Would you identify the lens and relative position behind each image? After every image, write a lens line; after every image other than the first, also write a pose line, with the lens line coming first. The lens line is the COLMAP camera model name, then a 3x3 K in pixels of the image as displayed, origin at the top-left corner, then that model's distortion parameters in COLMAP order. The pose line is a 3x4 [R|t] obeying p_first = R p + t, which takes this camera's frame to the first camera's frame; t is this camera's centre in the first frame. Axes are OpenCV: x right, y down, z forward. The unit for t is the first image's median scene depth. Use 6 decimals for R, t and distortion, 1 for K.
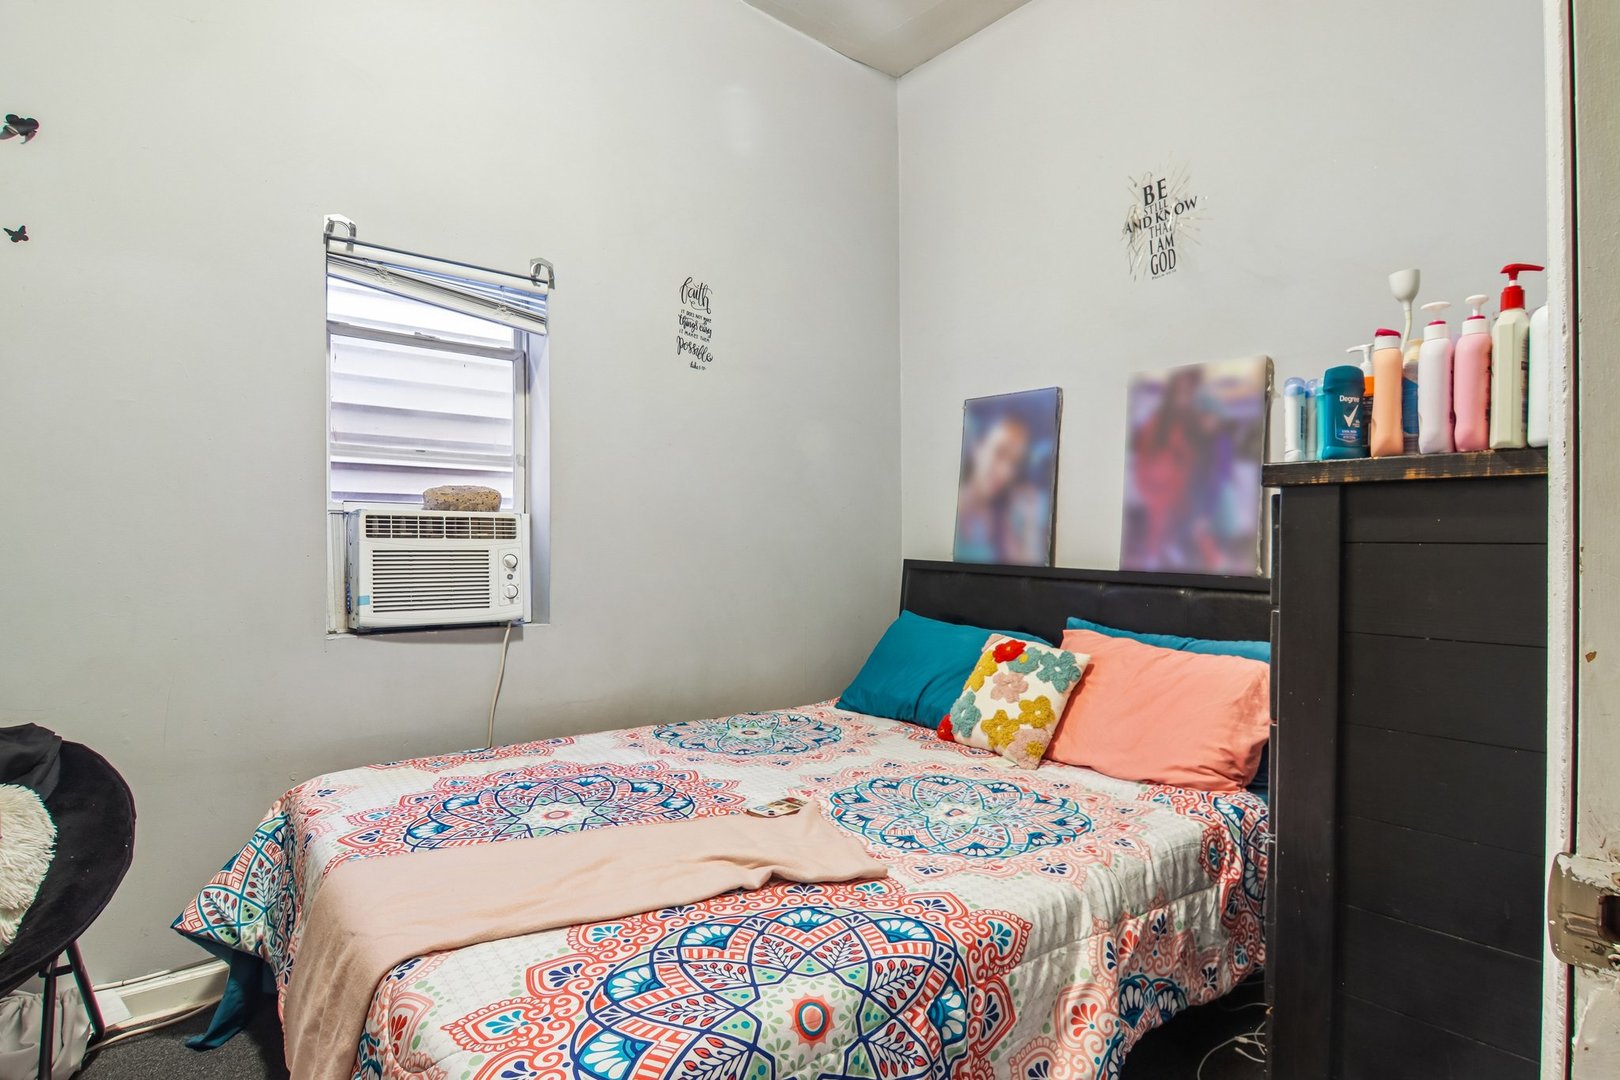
lens RADIAL K [[838.0, 0, 809.5], [0, 838.0, 541.4], [0, 0, 1]] dist [-0.004220, -0.006596]
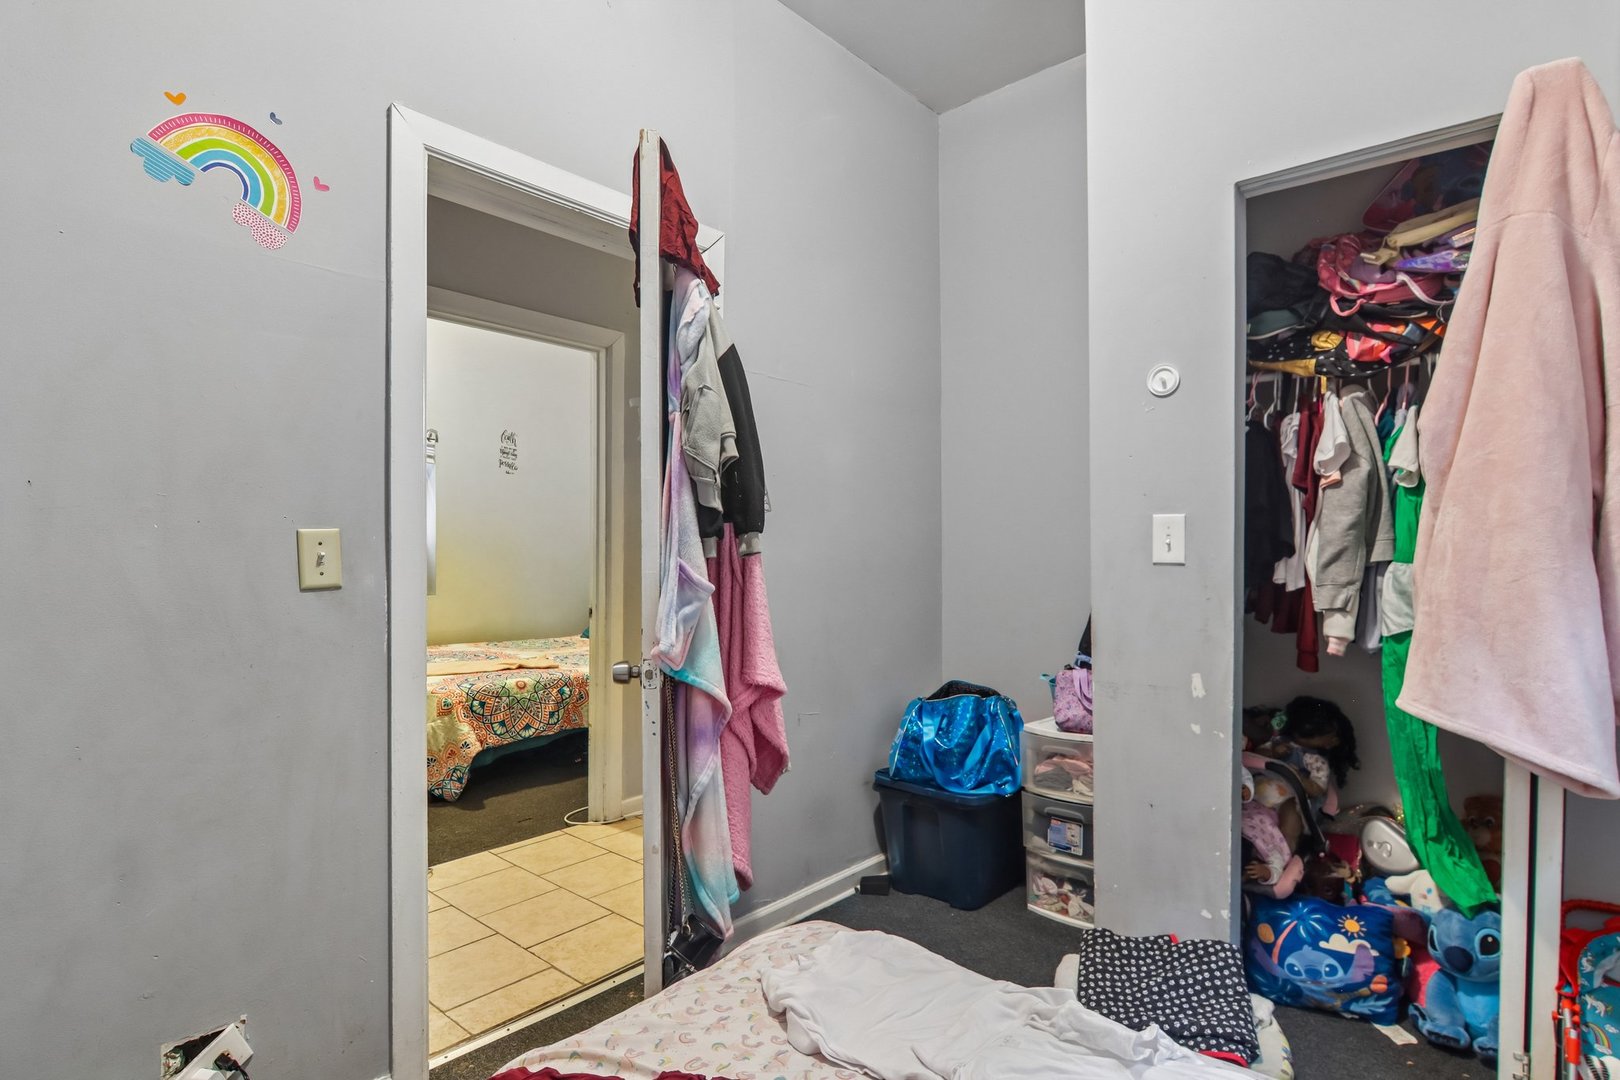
lens RADIAL K [[838.0, 0, 811.5], [0, 838.0, 541.4], [0, 0, 1]] dist [-0.004220, -0.006596]
pose [[0.986728, -0.000261, 0.162384, 0.267421], [0.000893, 0.999992, -0.003818, -0.031606], [-0.162382, 0.003912, 0.986720, -1.166295]]
